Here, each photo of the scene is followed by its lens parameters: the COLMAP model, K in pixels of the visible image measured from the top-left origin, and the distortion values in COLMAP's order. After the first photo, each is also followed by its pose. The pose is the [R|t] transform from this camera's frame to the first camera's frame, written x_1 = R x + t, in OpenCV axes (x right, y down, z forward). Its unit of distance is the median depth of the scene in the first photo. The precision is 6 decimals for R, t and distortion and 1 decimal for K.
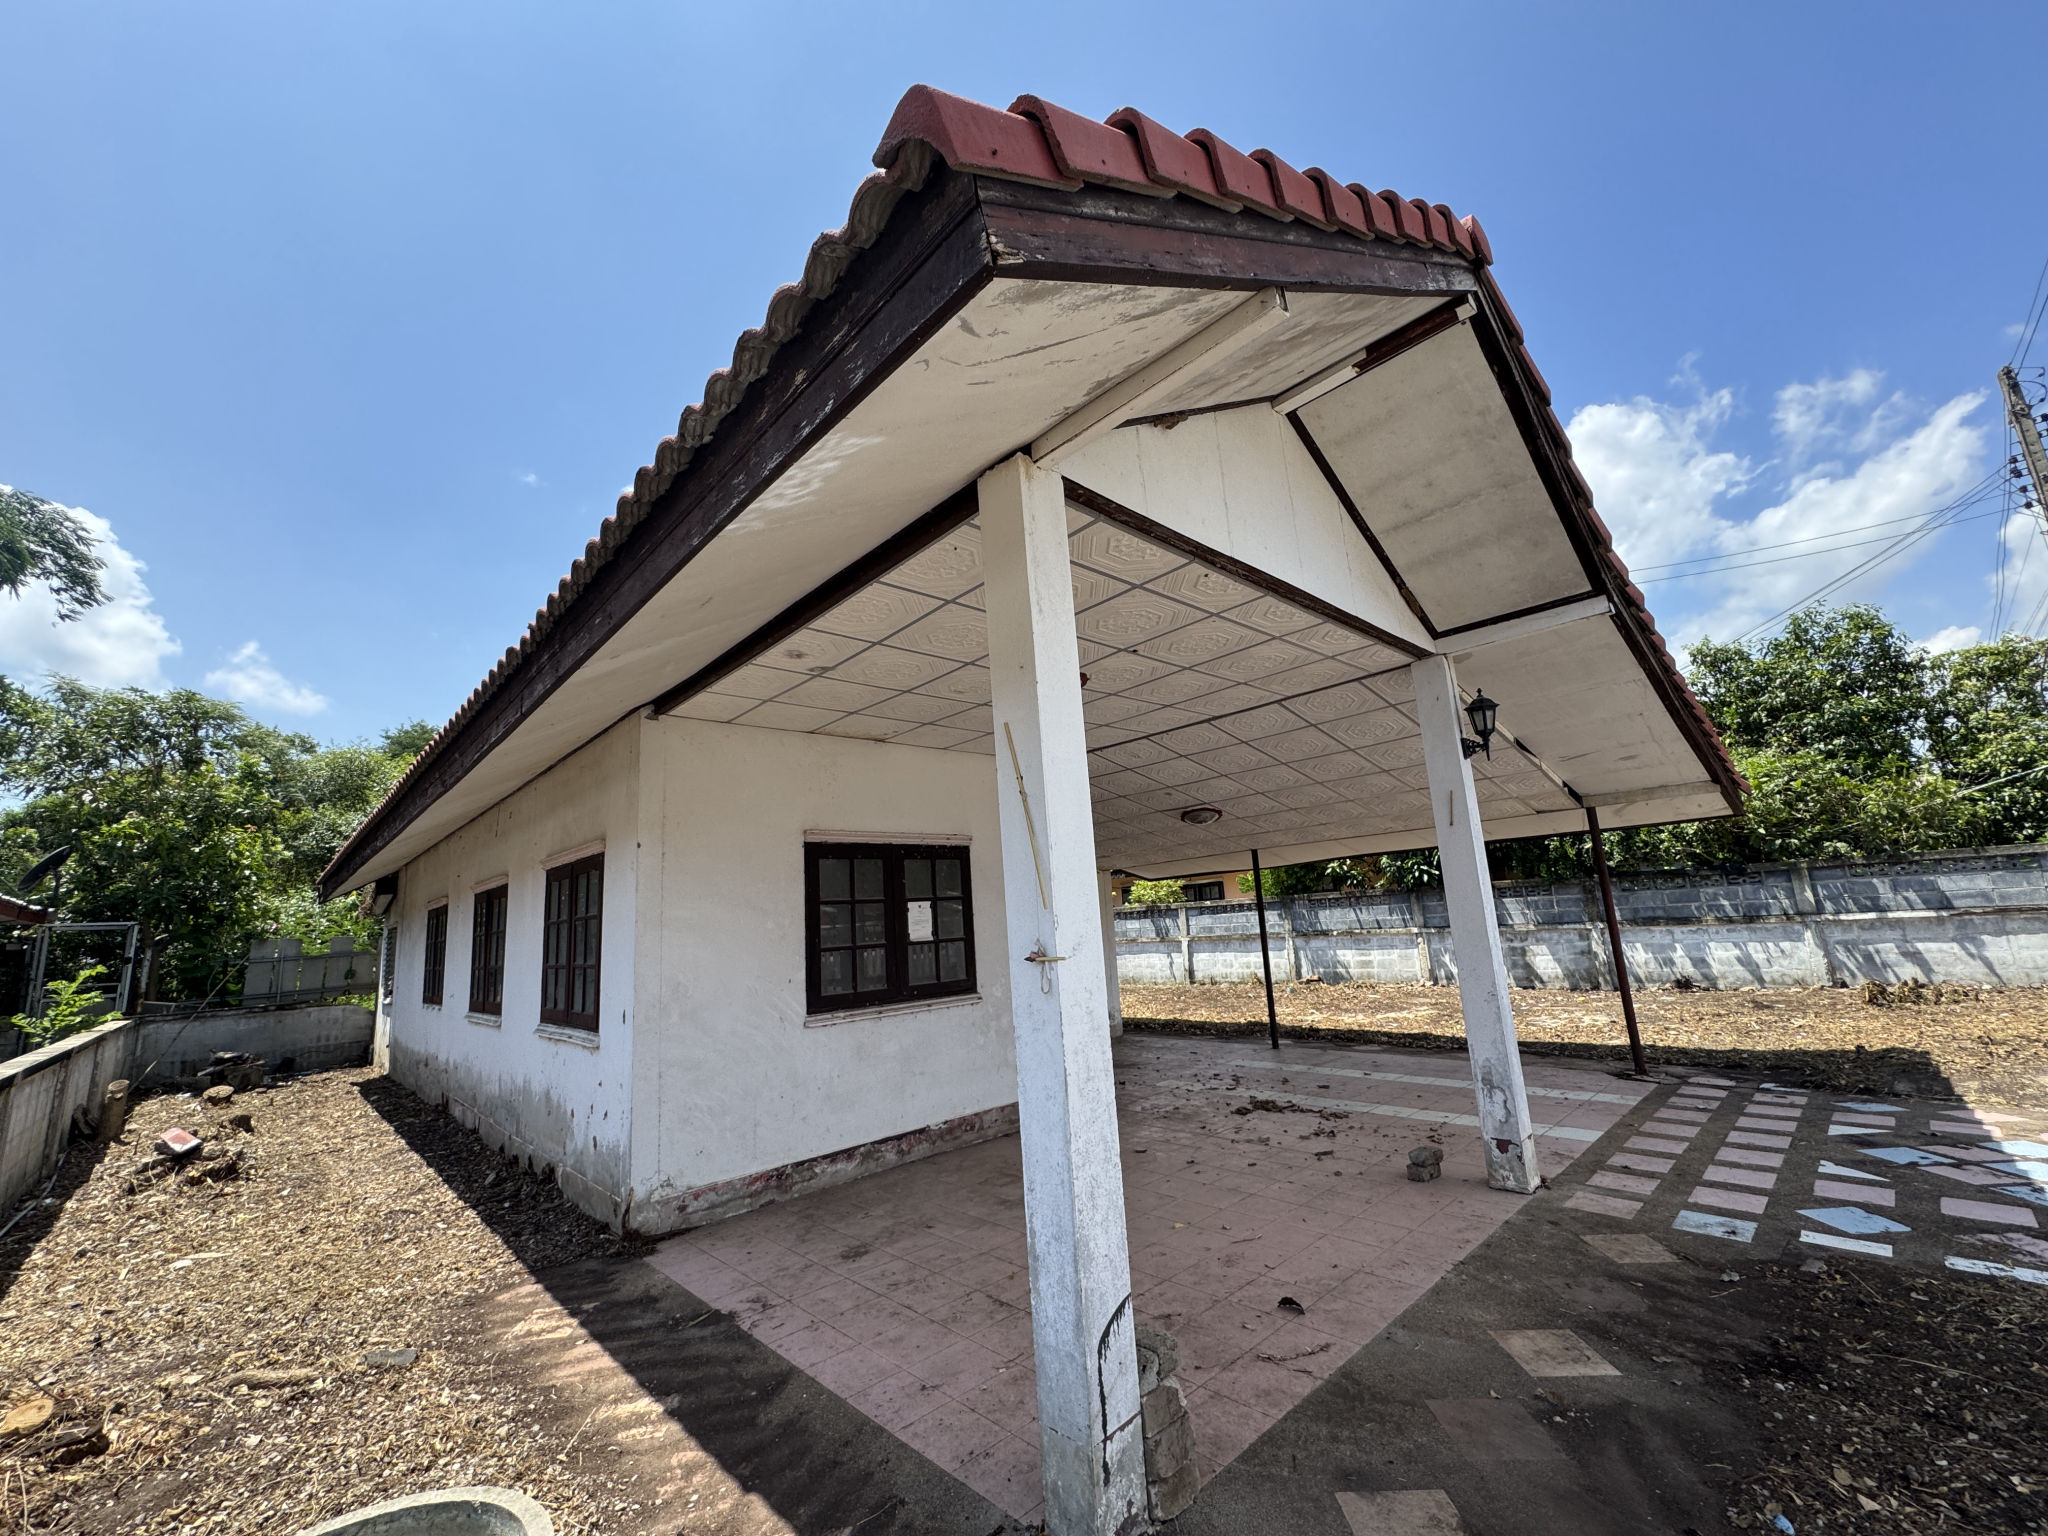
lens RADIAL K [[818.4, 0, 1024.0], [0, 818.4, 768.0], [0, 0, 1]] dist [-0.003125, 0.000605]
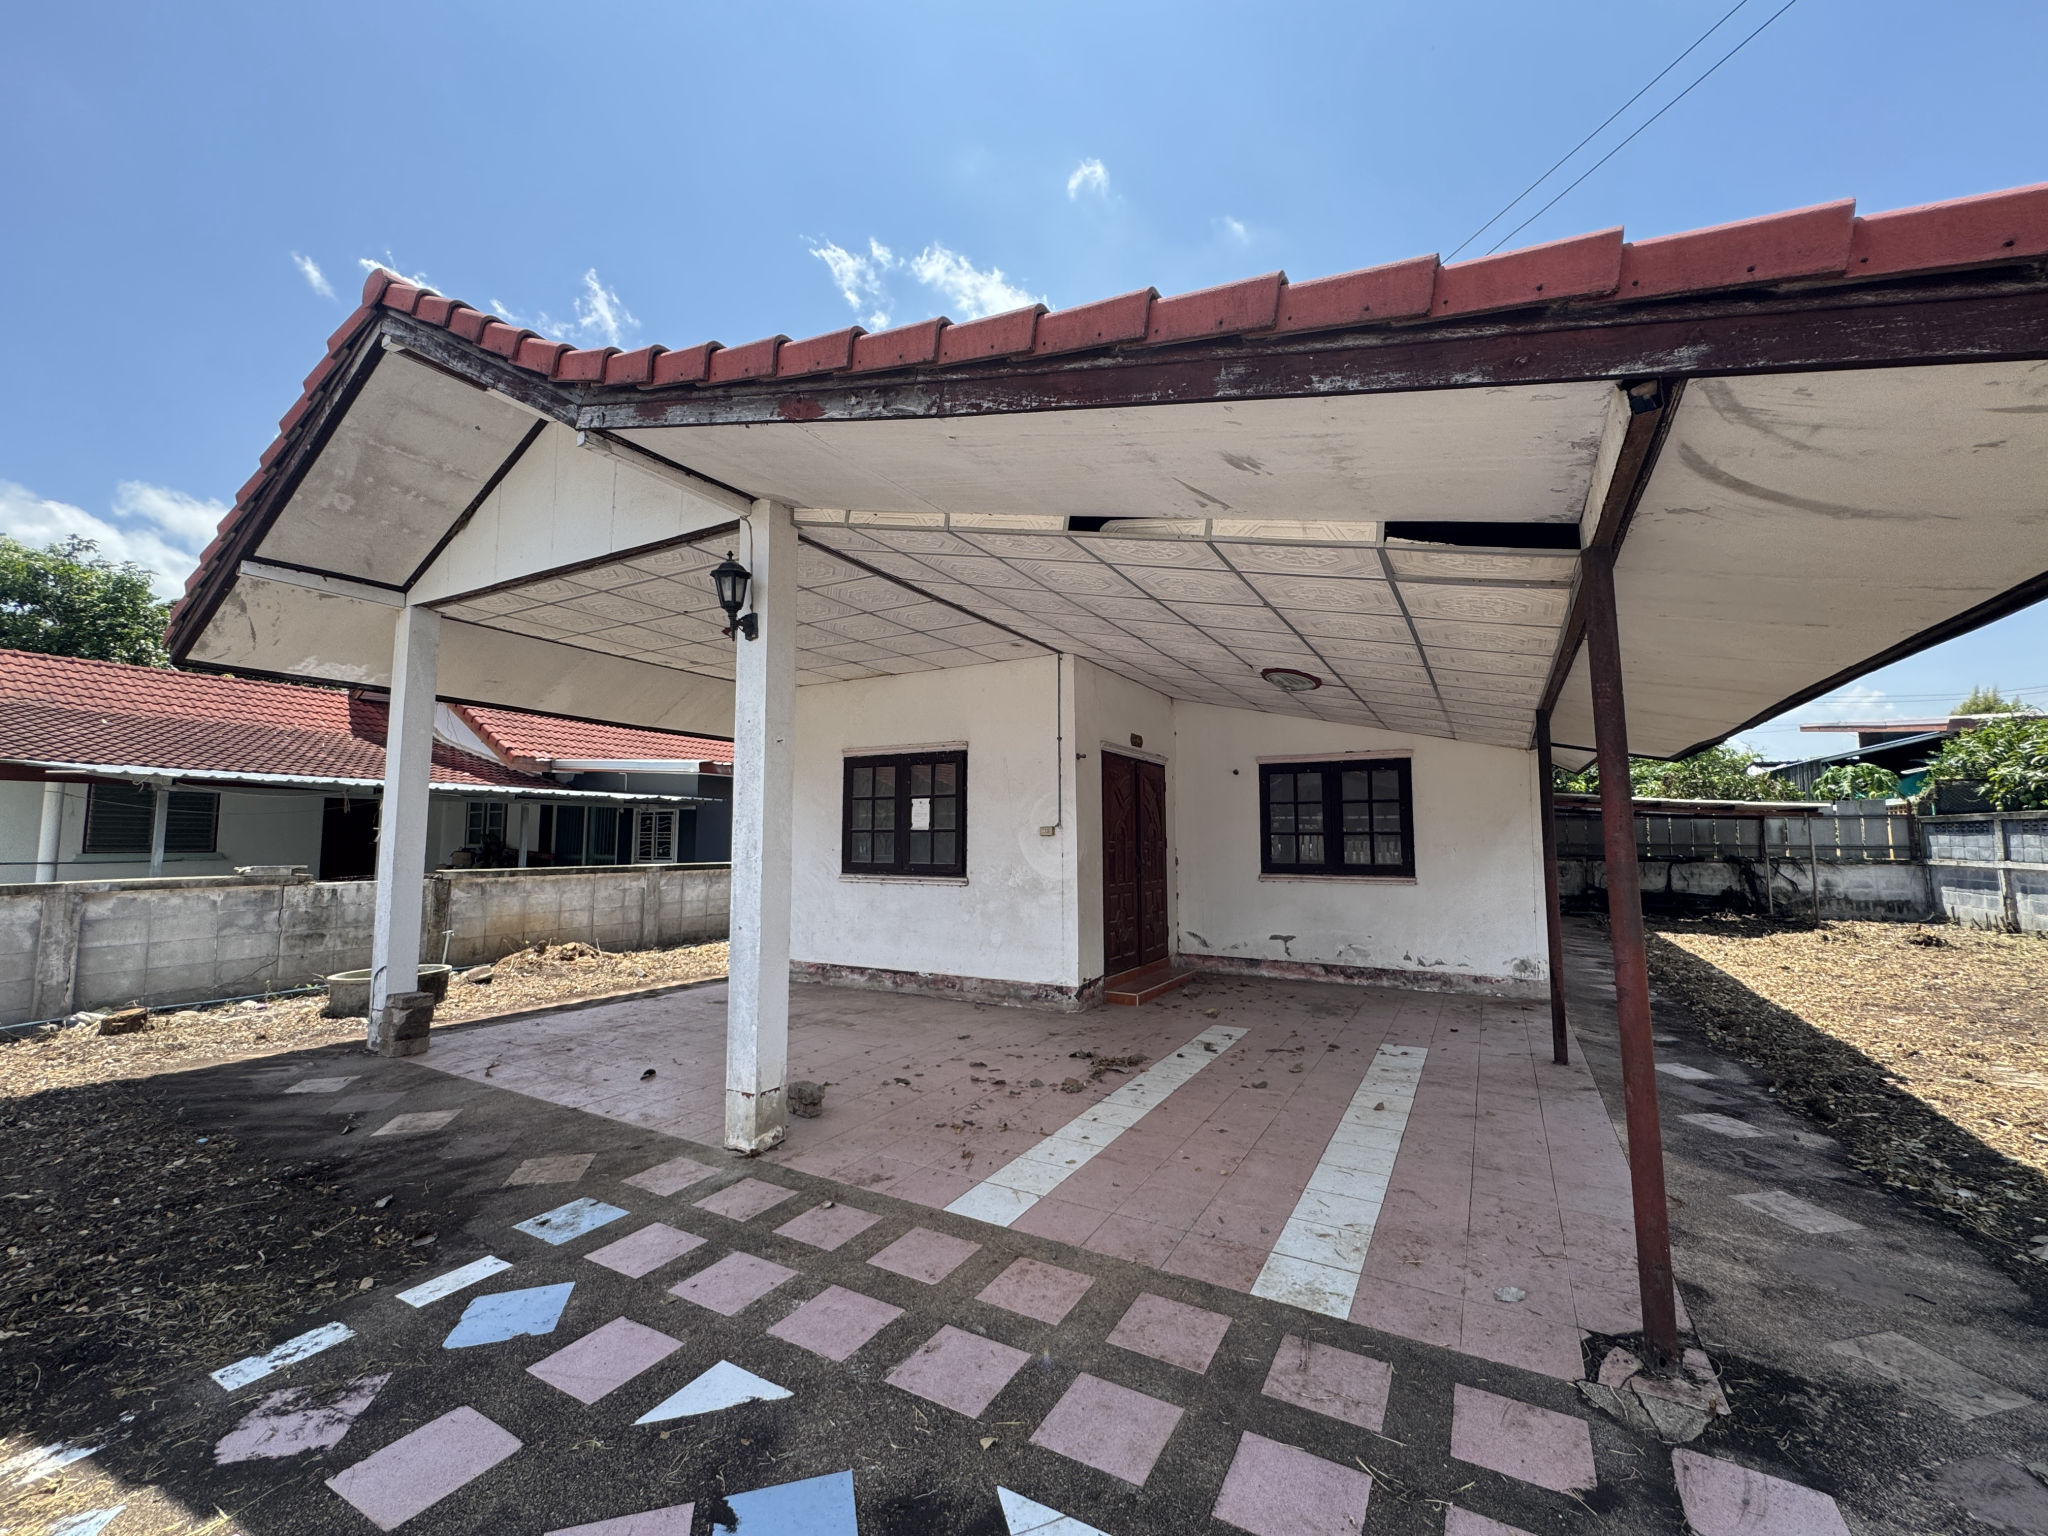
lens RADIAL K [[818.4, 0, 1024.0], [0, 818.4, 768.0], [0, 0, 1]] dist [-0.003125, 0.000605]
pose [[0.299067, -0.018840, -0.954046, 1.553882], [0.159274, 0.986765, 0.030441, 0.147420], [0.940846, -0.161059, 0.298110, 1.105864]]
